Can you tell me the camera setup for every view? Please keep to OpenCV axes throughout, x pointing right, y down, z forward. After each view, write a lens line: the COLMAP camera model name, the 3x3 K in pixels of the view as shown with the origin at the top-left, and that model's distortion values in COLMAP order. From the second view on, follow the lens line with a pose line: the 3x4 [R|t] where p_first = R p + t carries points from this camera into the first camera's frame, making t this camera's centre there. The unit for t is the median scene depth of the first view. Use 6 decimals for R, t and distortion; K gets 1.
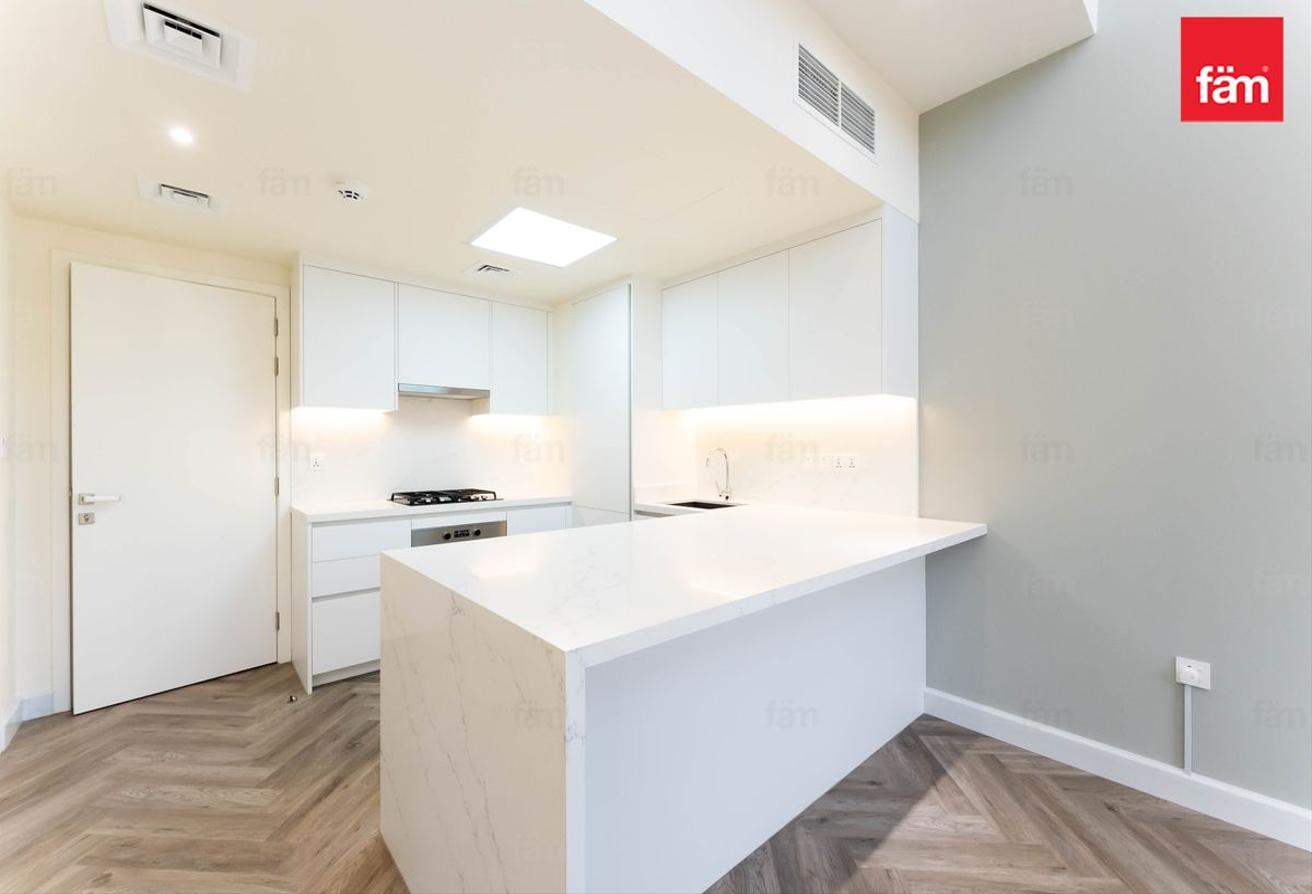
lens RADIAL K [[530.2, 0, 659.4], [0, 530.2, 449.7], [0, 0, 1]] dist [0.002265, 0.000378]
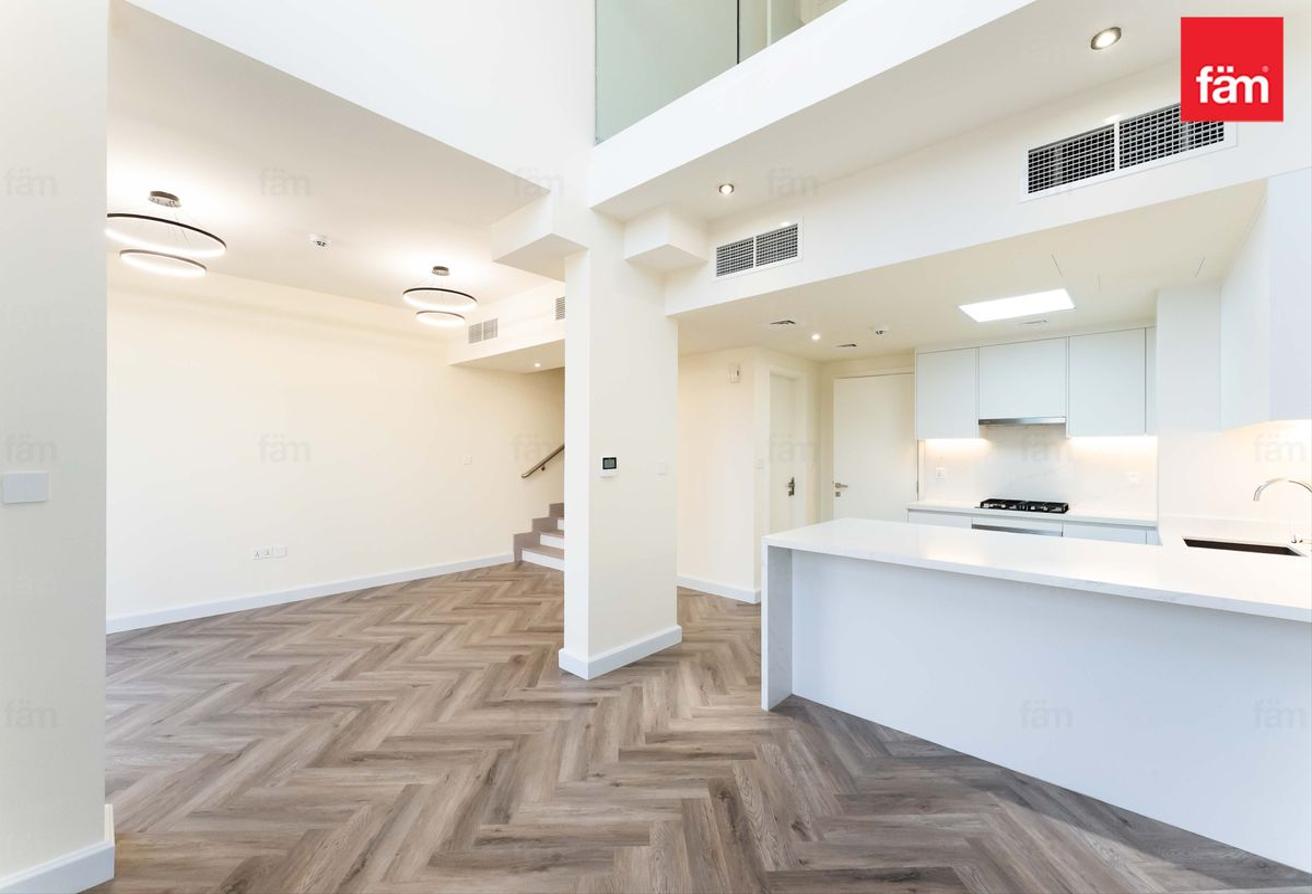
lens RADIAL K [[530.2, 0, 653.0], [0, 530.2, 447.5], [0, 0, 1]] dist [0.002265, 0.000378]
pose [[0.105189, -0.002786, -0.994448, 0.859030], [-0.008445, 0.999958, -0.003694, -0.041184], [0.994416, 0.008786, 0.105161, 0.004623]]
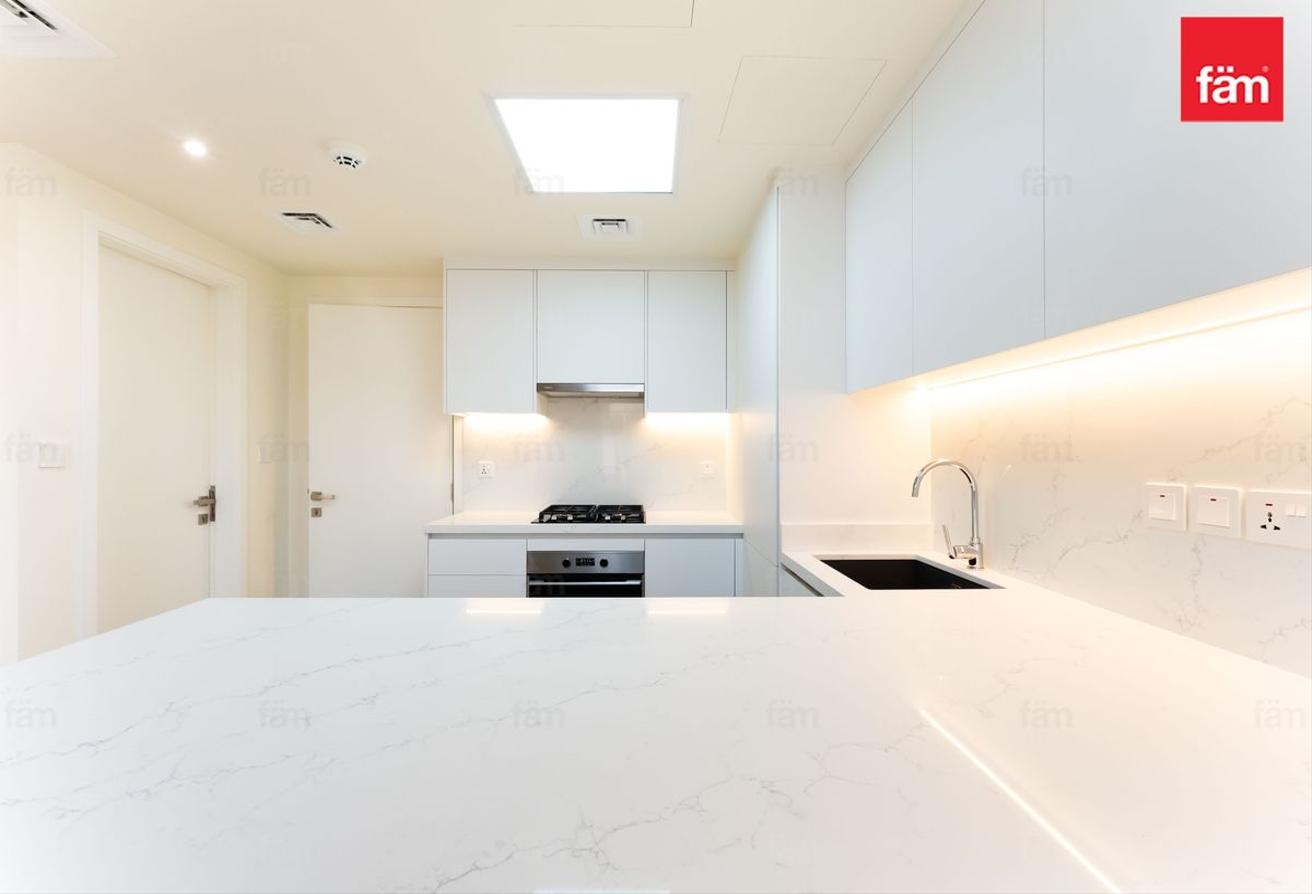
lens RADIAL K [[530.2, 0, 649.9], [0, 530.2, 454.1], [0, 0, 1]] dist [0.002265, 0.000378]
pose [[0.758662, 0.006778, -0.651449, 0.247992], [-0.006334, 0.999975, 0.003028, -0.010558], [0.651453, 0.001829, 0.758686, 0.480599]]
